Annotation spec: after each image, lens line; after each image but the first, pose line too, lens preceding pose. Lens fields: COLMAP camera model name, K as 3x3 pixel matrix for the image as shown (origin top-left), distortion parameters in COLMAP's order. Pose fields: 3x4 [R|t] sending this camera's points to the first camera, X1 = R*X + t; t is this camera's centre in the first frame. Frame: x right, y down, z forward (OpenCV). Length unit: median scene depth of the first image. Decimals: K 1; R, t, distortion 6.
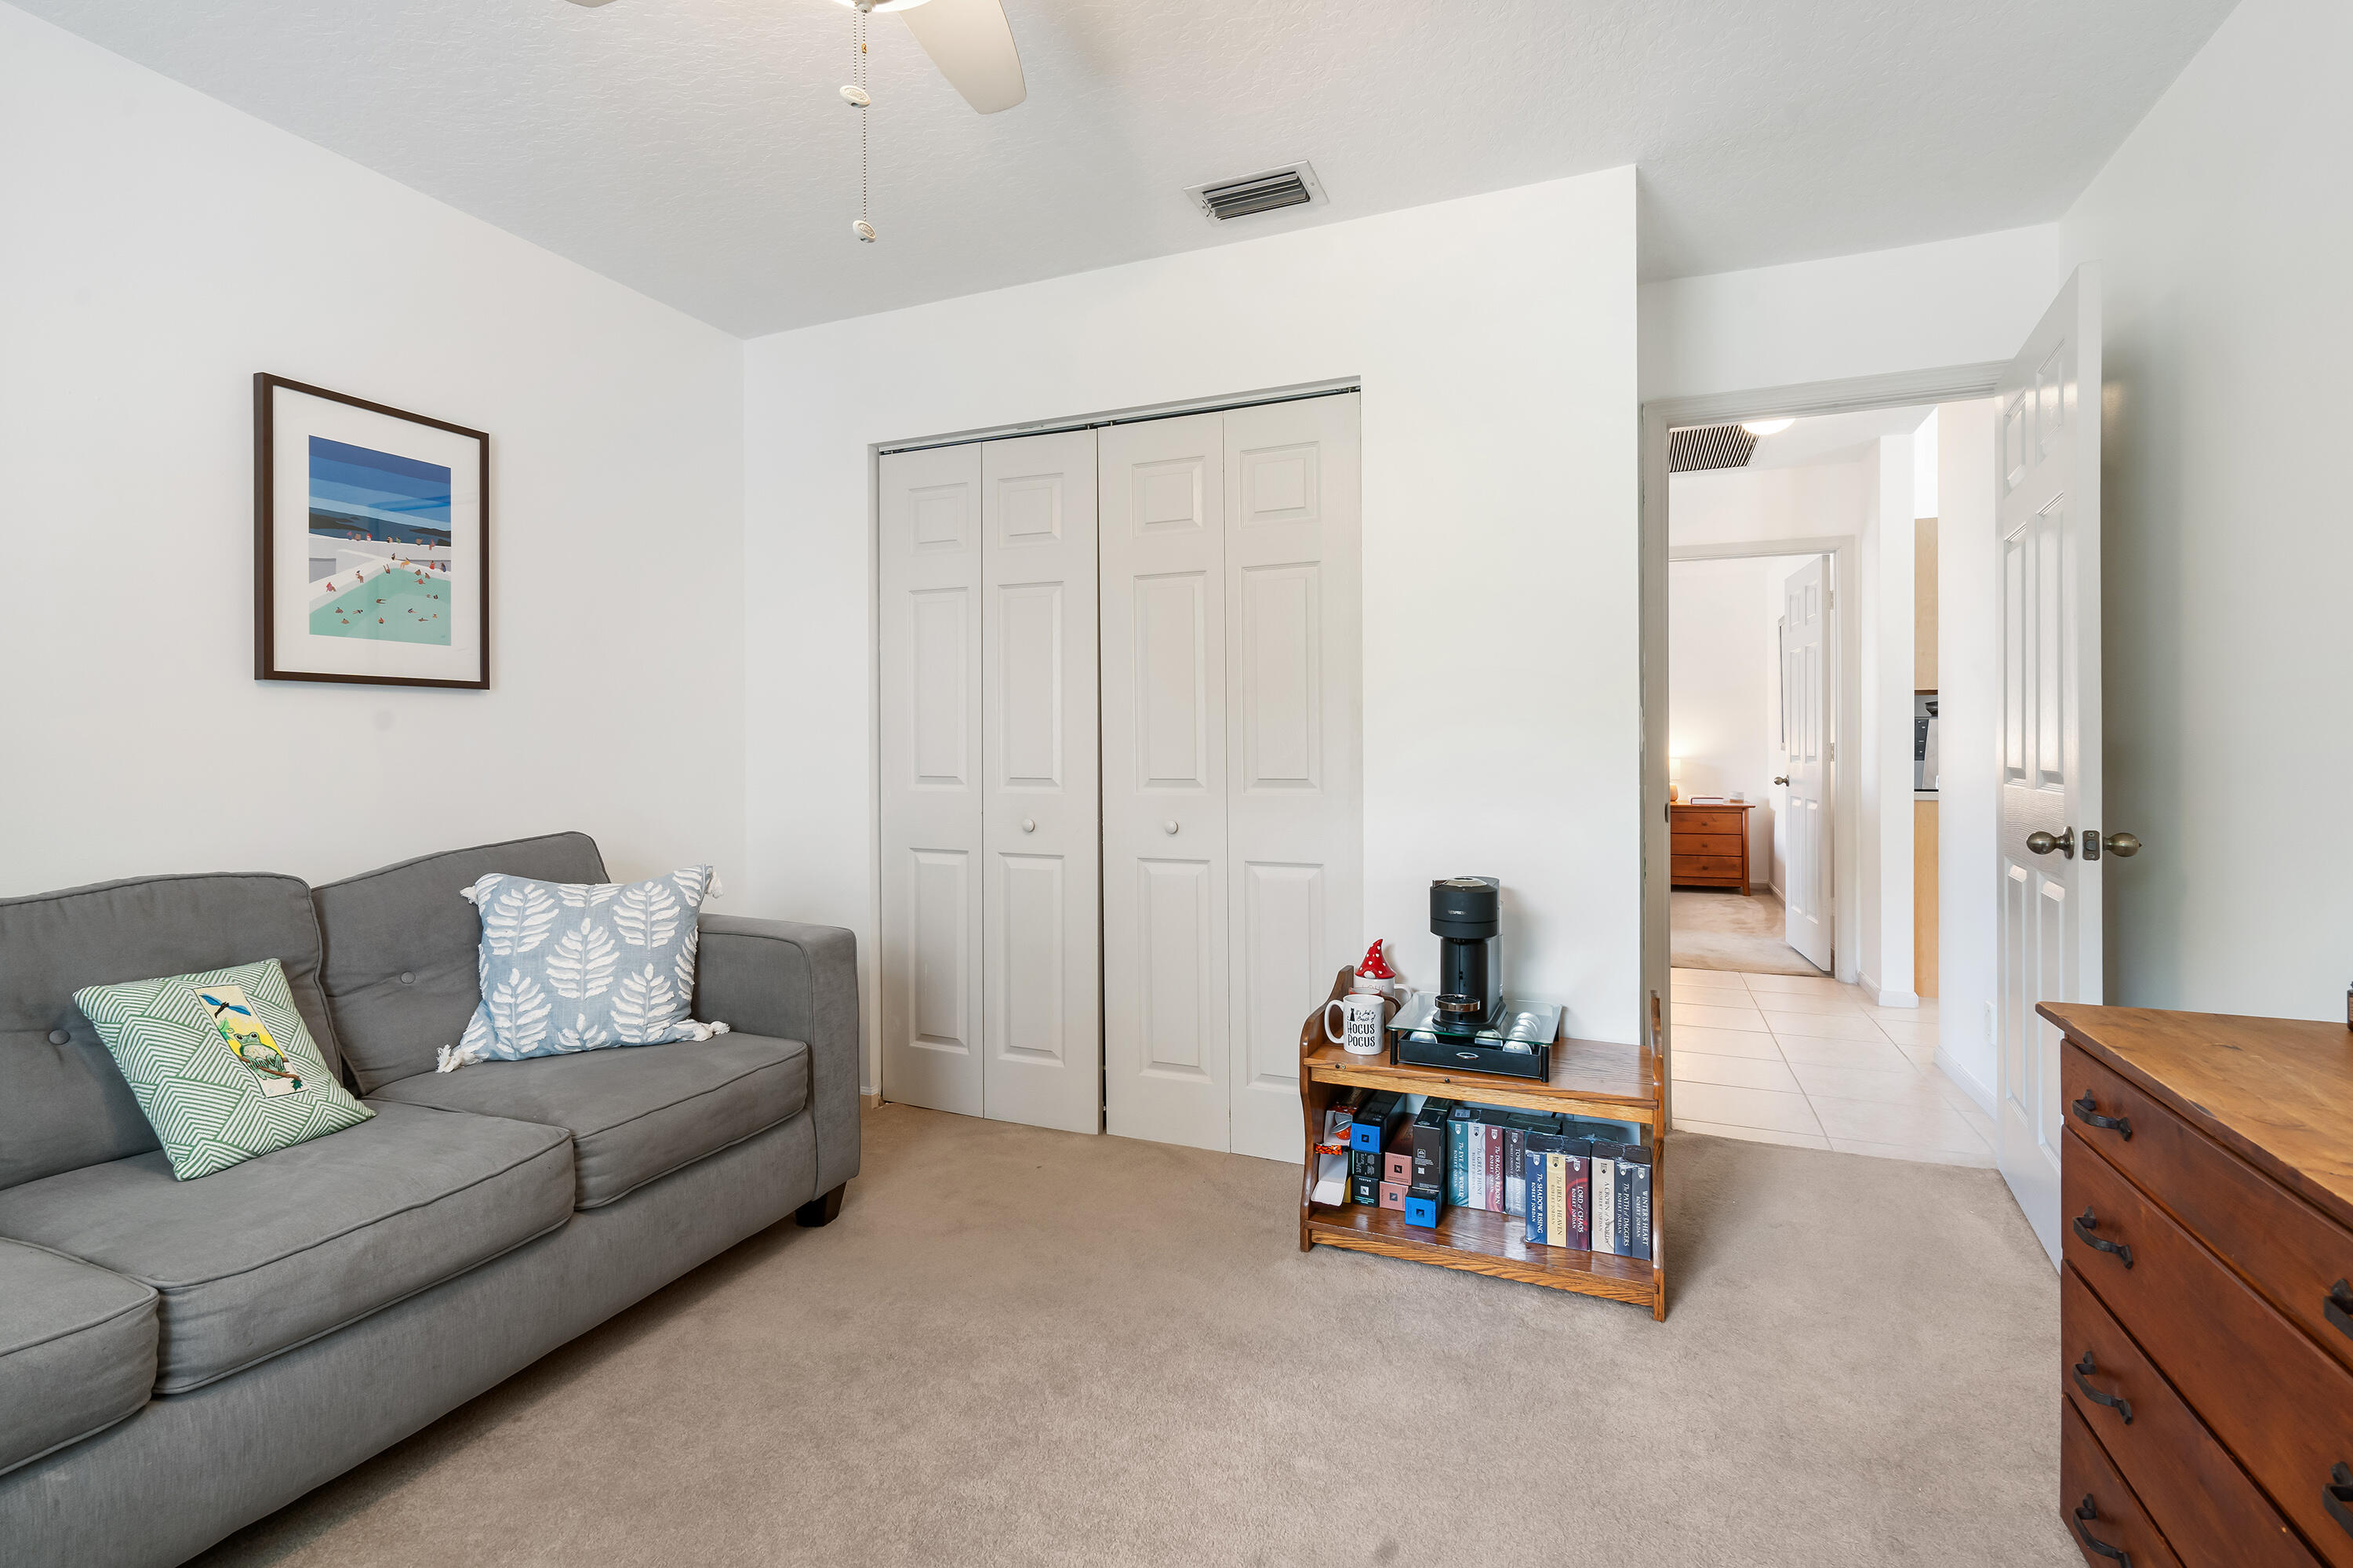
lens RADIAL K [[1065.7, 0, 1189.4], [0, 1065.7, 740.0], [0, 0, 1]] dist [0.000912, 0.000160]
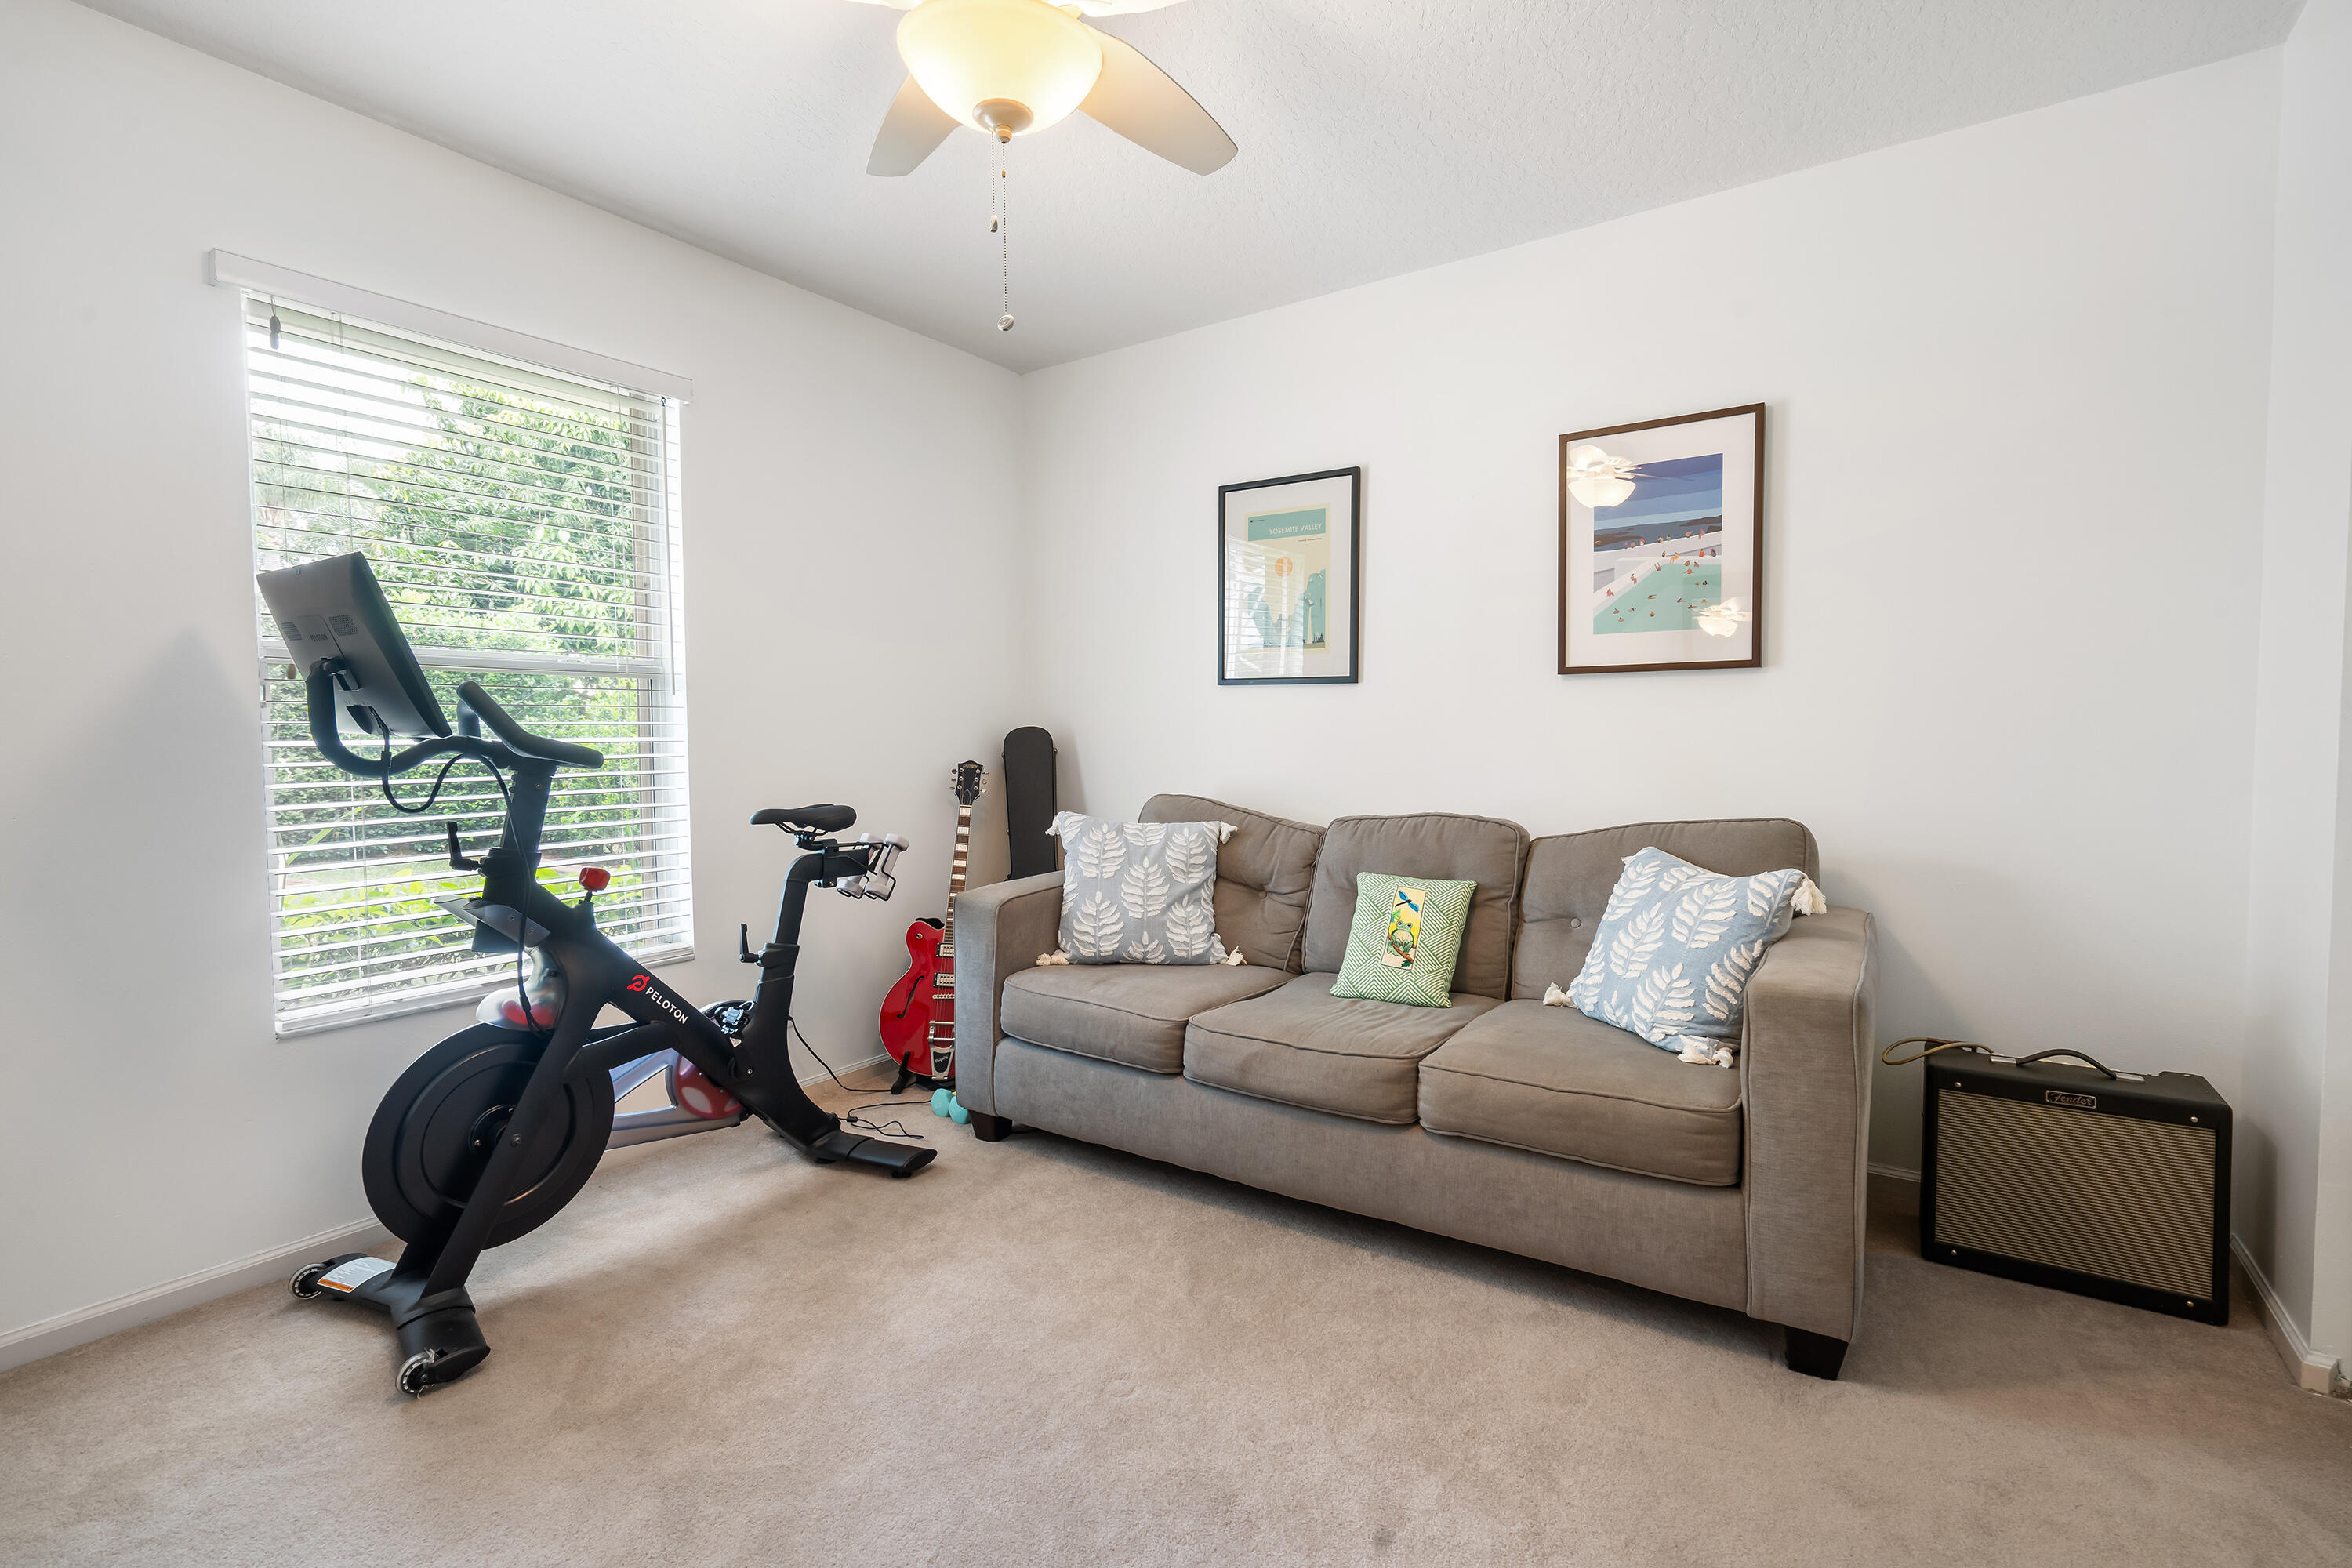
lens RADIAL K [[1065.2, 0, 1177.5], [0, 1065.2, 780.5], [0, 0, 1]] dist [0.000912, 0.000160]
pose [[-0.201646, 0.051240, -0.978117, 0.478180], [0.012855, 0.998683, 0.049667, 0.001523], [0.979374, -0.002558, -0.202039, 0.772277]]
